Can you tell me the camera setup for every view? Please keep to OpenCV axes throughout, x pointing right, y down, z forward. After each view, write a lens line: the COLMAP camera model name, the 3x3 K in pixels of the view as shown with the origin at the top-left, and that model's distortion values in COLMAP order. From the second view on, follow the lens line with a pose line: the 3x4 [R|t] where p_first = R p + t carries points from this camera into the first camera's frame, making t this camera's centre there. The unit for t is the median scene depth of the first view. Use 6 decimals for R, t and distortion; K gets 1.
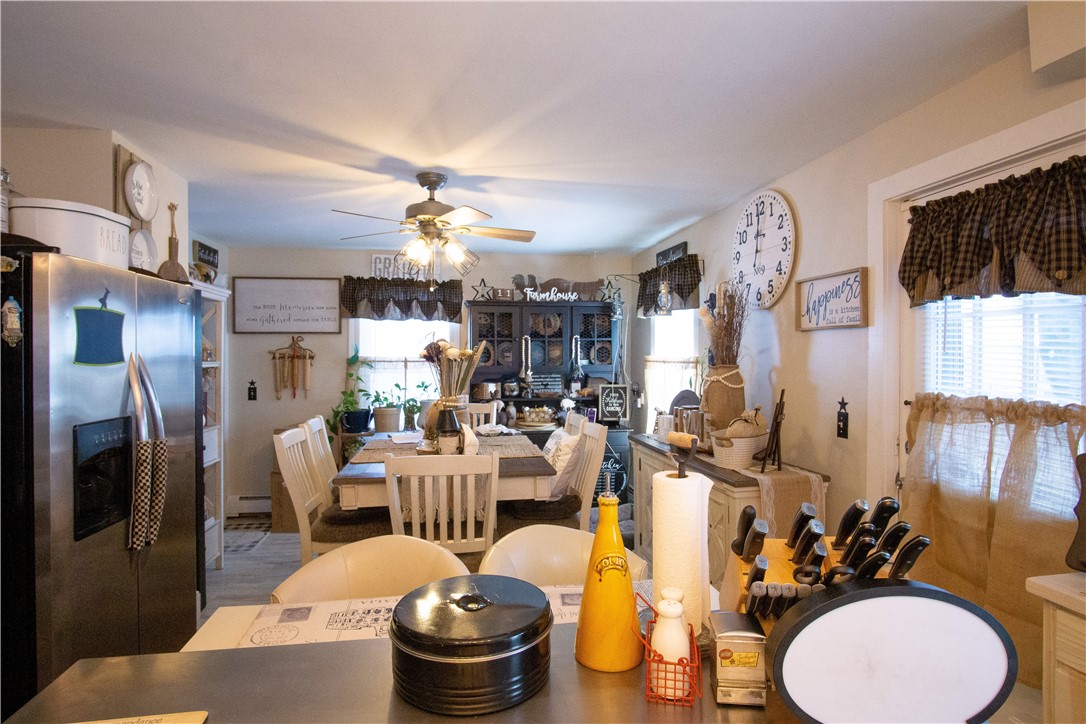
lens RADIAL K [[621.0, 0, 543.0], [0, 621.0, 362.0], [0, 0, 1]] dist [-0.031461, 0.000463]
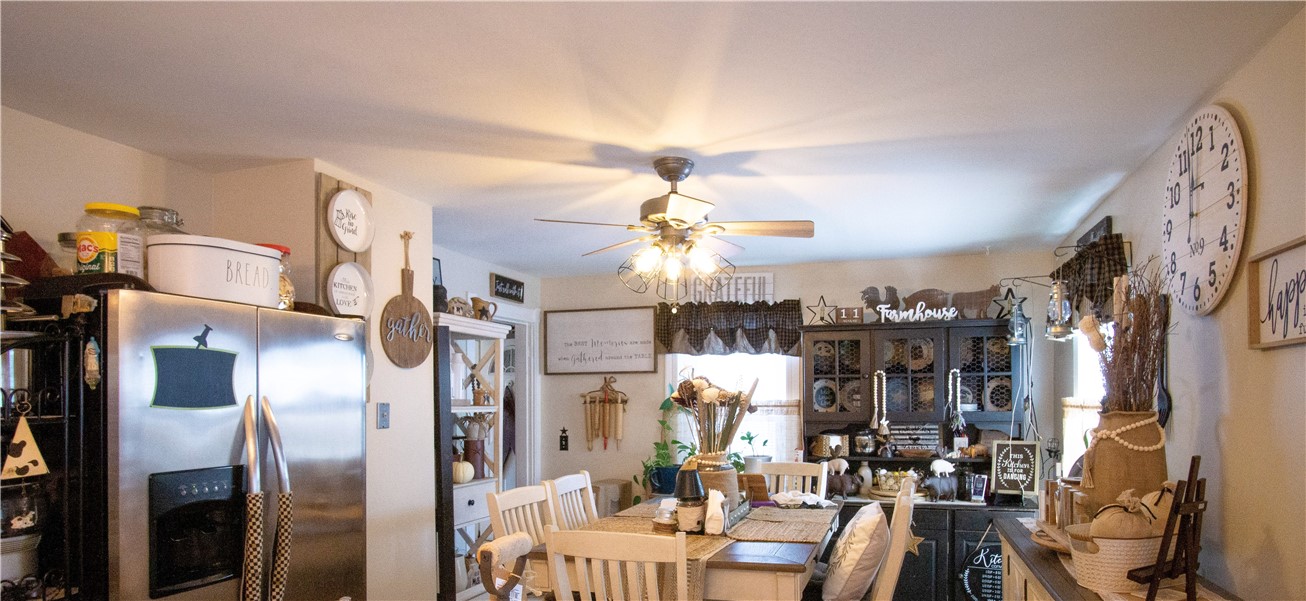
lens RADIAL K [[754.9, 0, 653.8], [0, 754.9, 402.3], [0, 0, 1]] dist [-0.032812, 0.001280]
pose [[0.895741, -0.002362, -0.444569, 0.126398], [-0.000874, 0.999975, -0.007073, 0.000822], [0.444575, 0.006724, 0.895717, 0.098280]]
